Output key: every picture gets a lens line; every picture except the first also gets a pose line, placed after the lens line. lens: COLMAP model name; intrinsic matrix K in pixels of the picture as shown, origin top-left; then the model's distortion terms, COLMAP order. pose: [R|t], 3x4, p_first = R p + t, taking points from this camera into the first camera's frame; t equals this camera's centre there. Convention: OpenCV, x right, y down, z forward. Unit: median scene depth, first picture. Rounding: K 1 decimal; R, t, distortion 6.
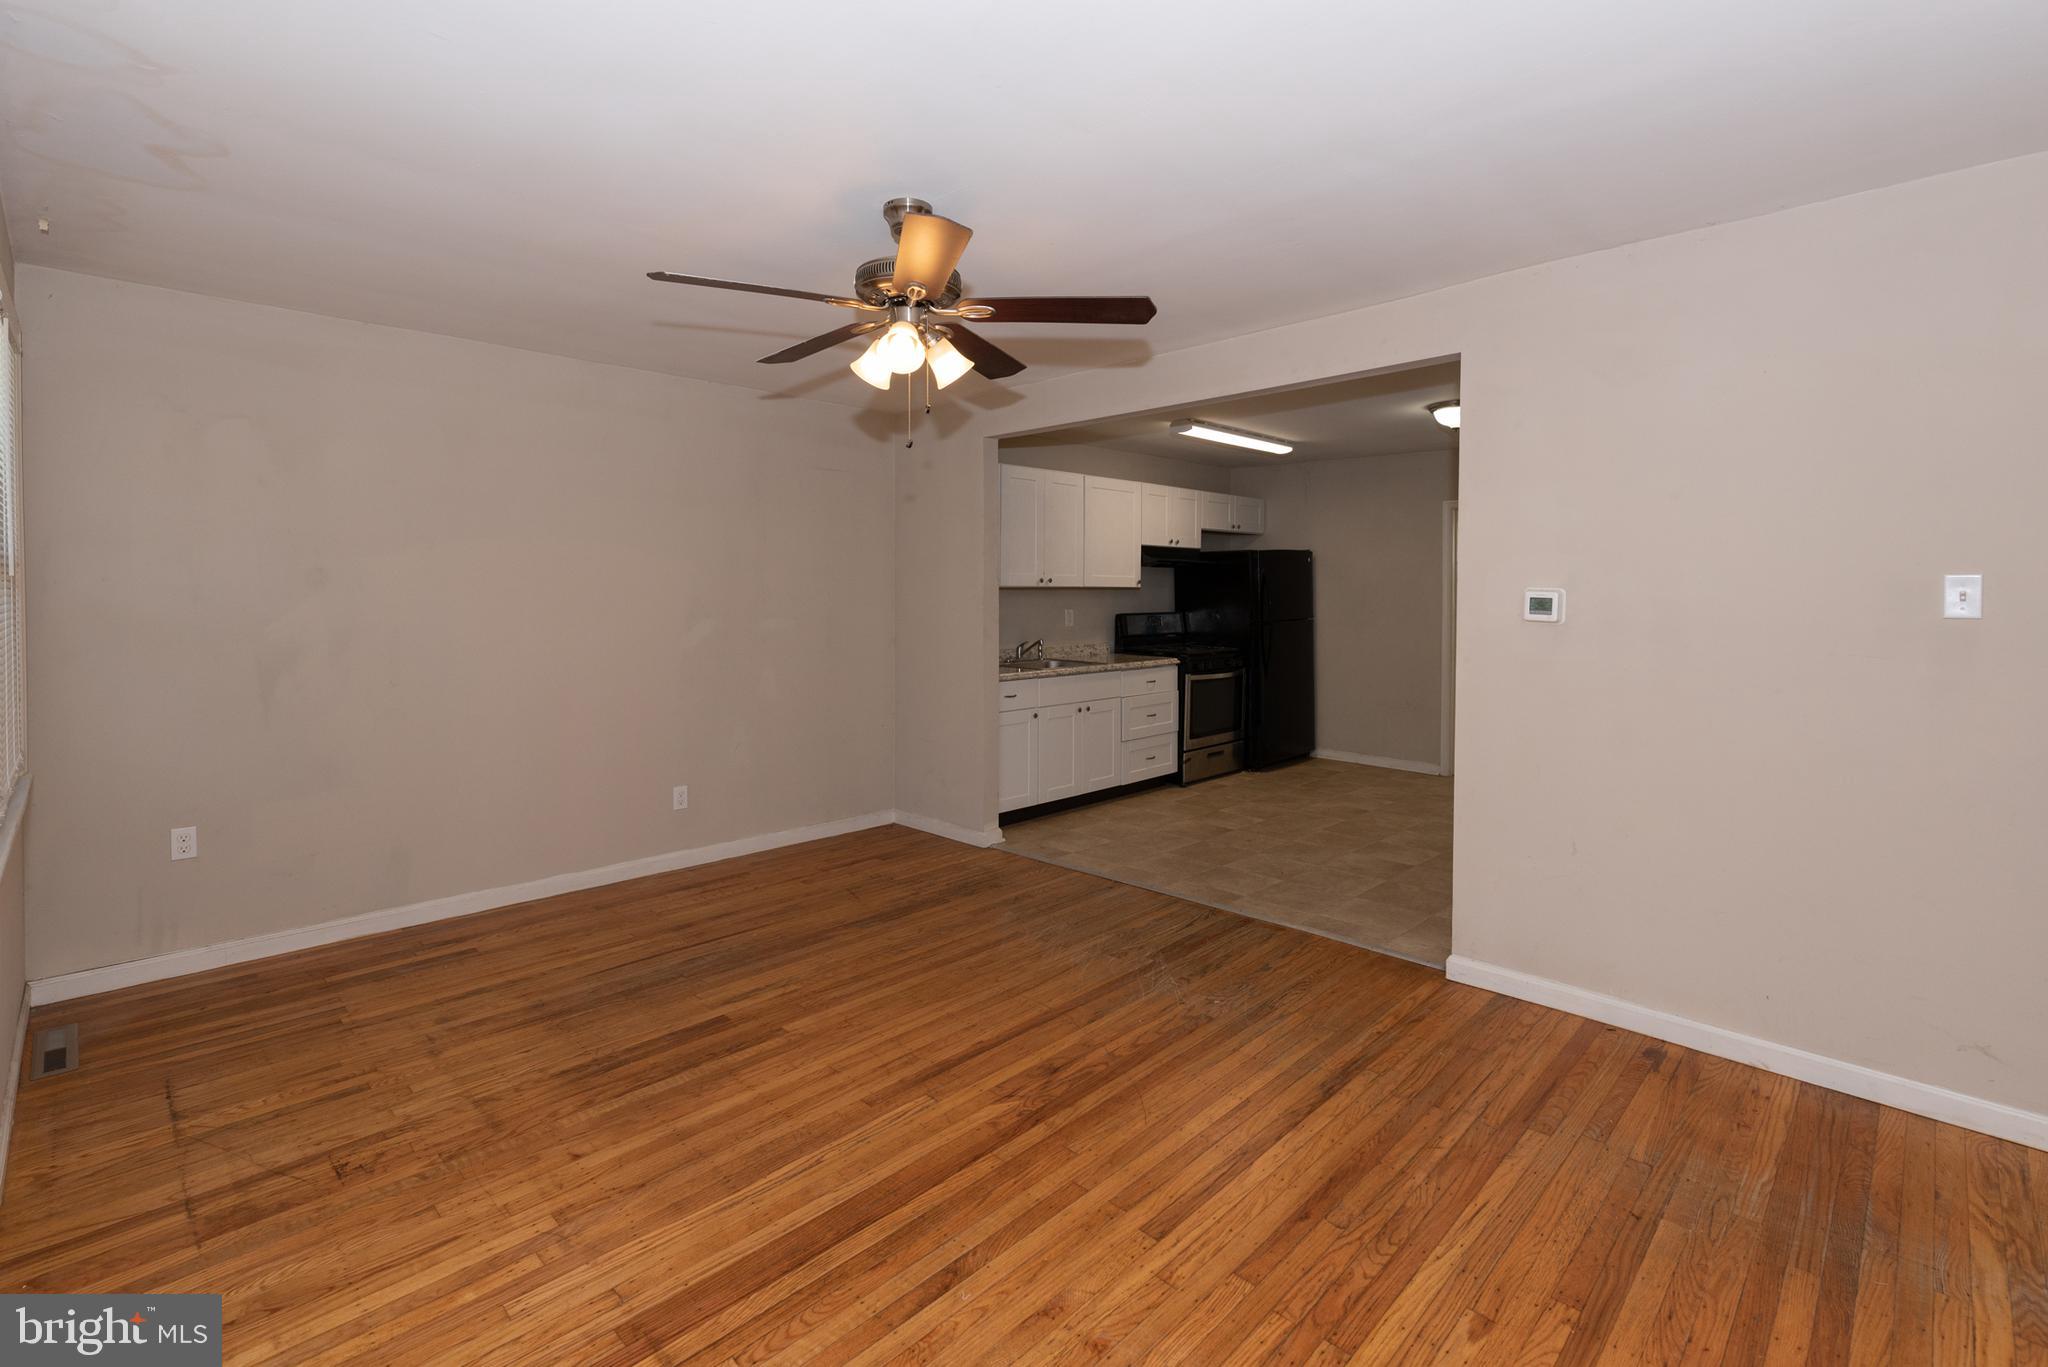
lens RADIAL K [[900.4, 0, 1023.6], [0, 900.4, 662.0], [0, 0, 1]] dist [-0.000845, -0.011245]
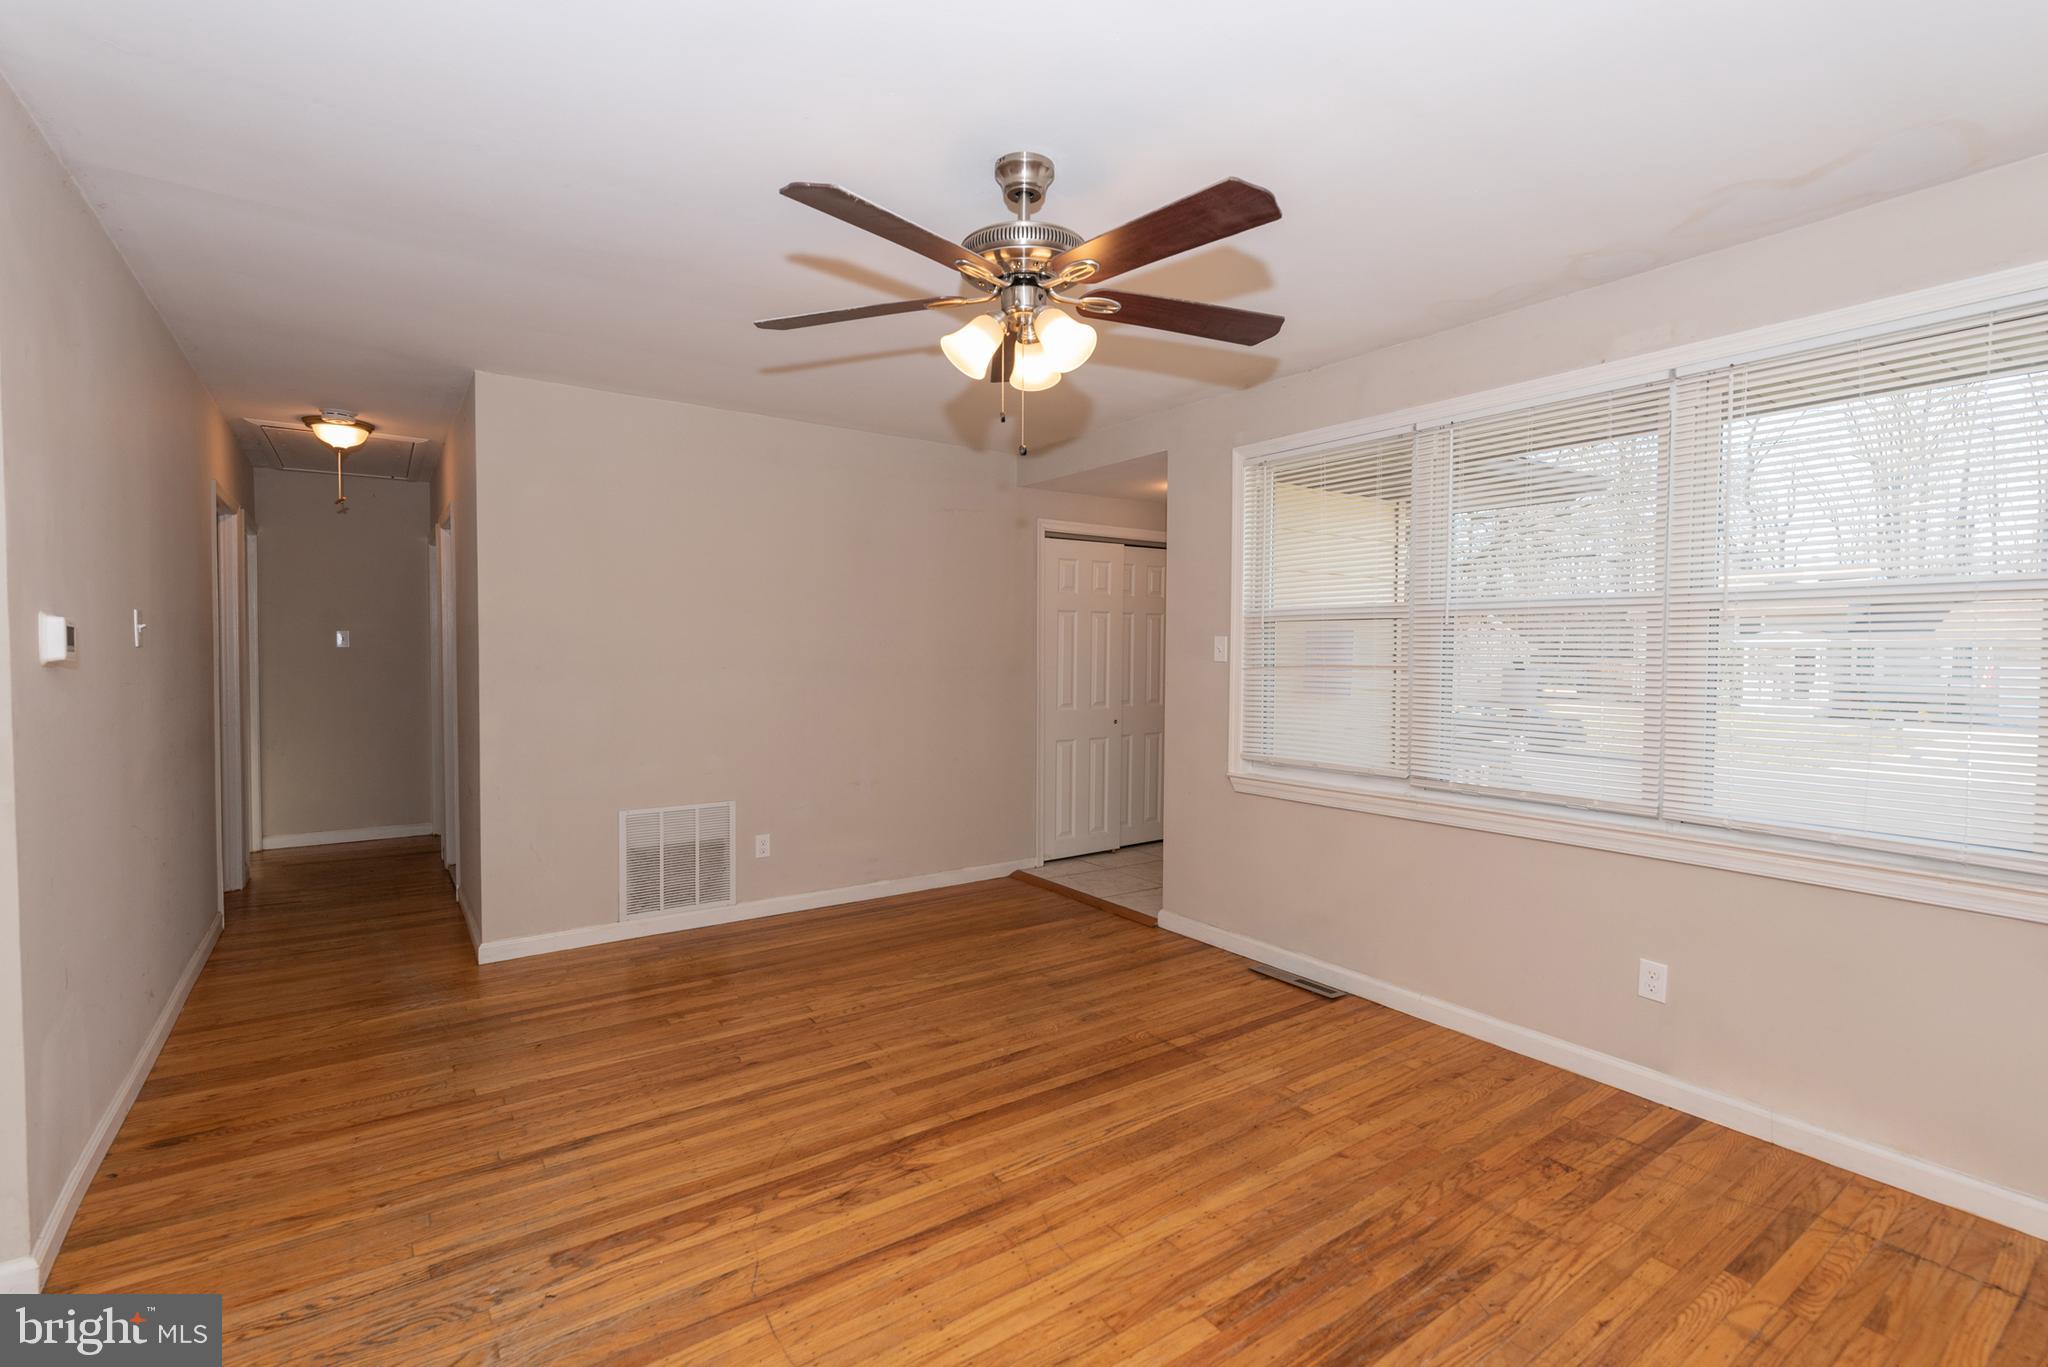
lens RADIAL K [[900.4, 0, 1023.6], [0, 900.4, 662.0], [0, 0, 1]] dist [-0.000845, -0.011245]
pose [[-0.983150, -0.012313, 0.182384, -0.287133], [0.005625, 0.995219, 0.097510, -0.112934], [-0.182712, 0.096893, -0.978380, 1.838925]]
